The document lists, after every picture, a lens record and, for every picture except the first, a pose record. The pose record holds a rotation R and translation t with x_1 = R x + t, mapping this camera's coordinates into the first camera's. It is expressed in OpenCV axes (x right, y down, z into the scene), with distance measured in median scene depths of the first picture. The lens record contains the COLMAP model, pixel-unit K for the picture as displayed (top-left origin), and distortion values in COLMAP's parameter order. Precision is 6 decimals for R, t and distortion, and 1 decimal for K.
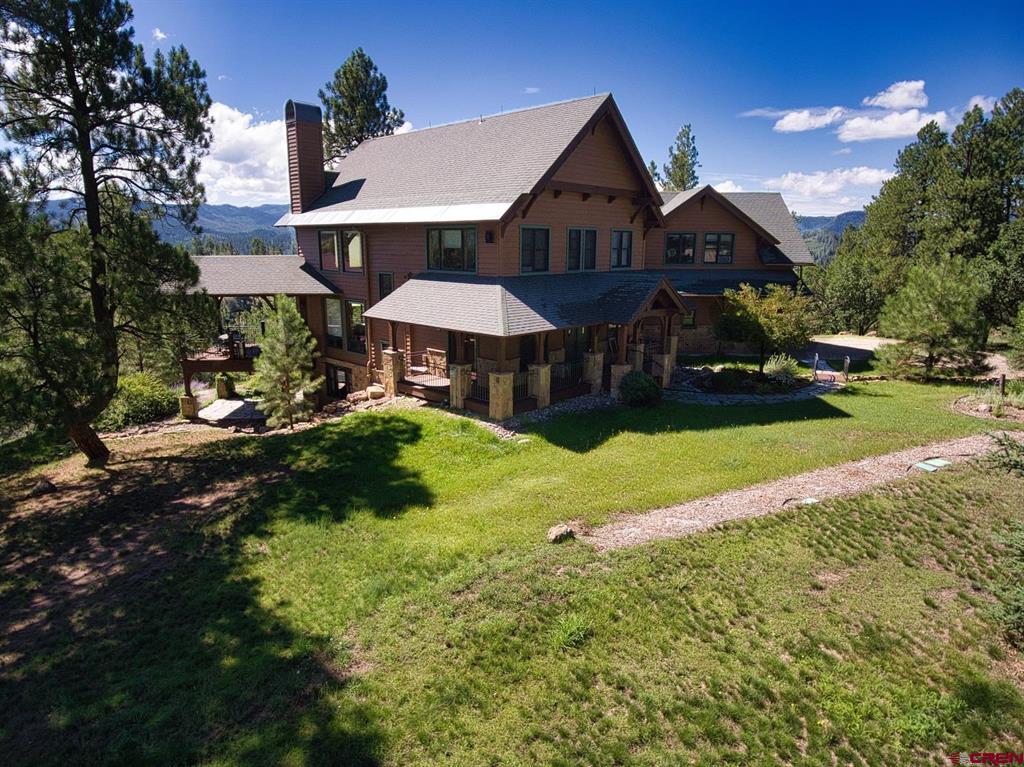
lens RADIAL K [[591.6, 0, 511.8], [0, 591.6, 381.1], [0, 0, 1]] dist [-0.019735, -0.001264]
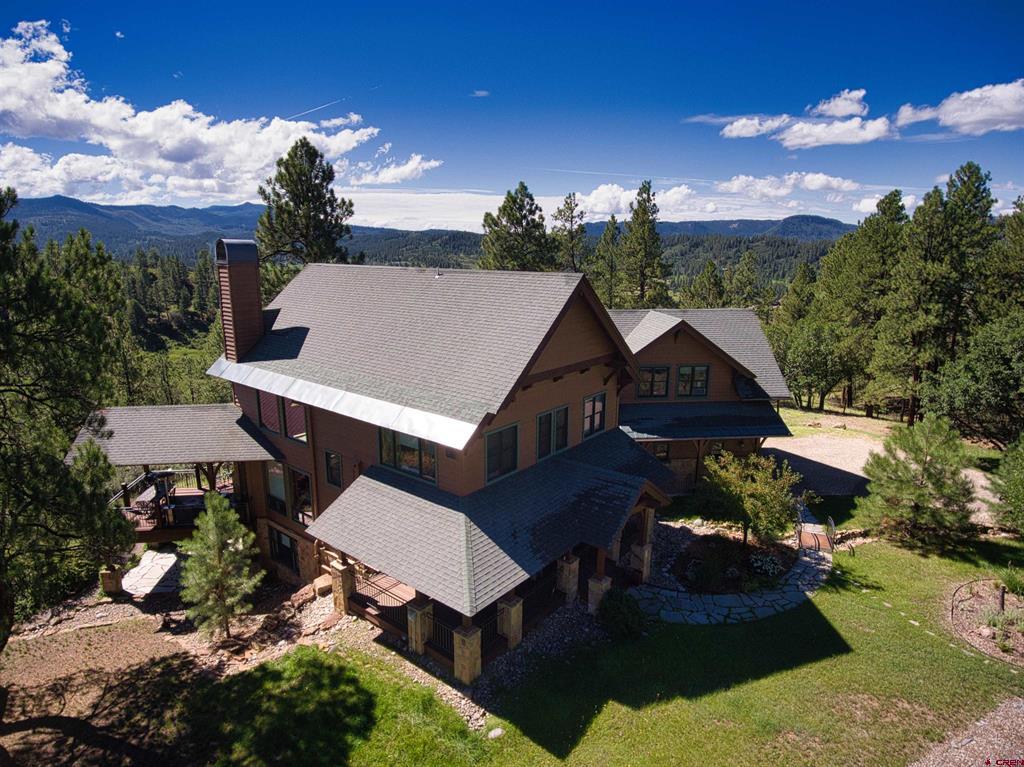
lens RADIAL K [[591.6, 0, 511.5], [0, 591.6, 385.0], [0, 0, 1]] dist [-0.019735, -0.001264]
pose [[0.997528, -0.015882, 0.068459, -0.005166], [0.016016, 0.999871, -0.001418, -0.292767], [-0.068427, 0.002511, 0.997653, 0.100265]]
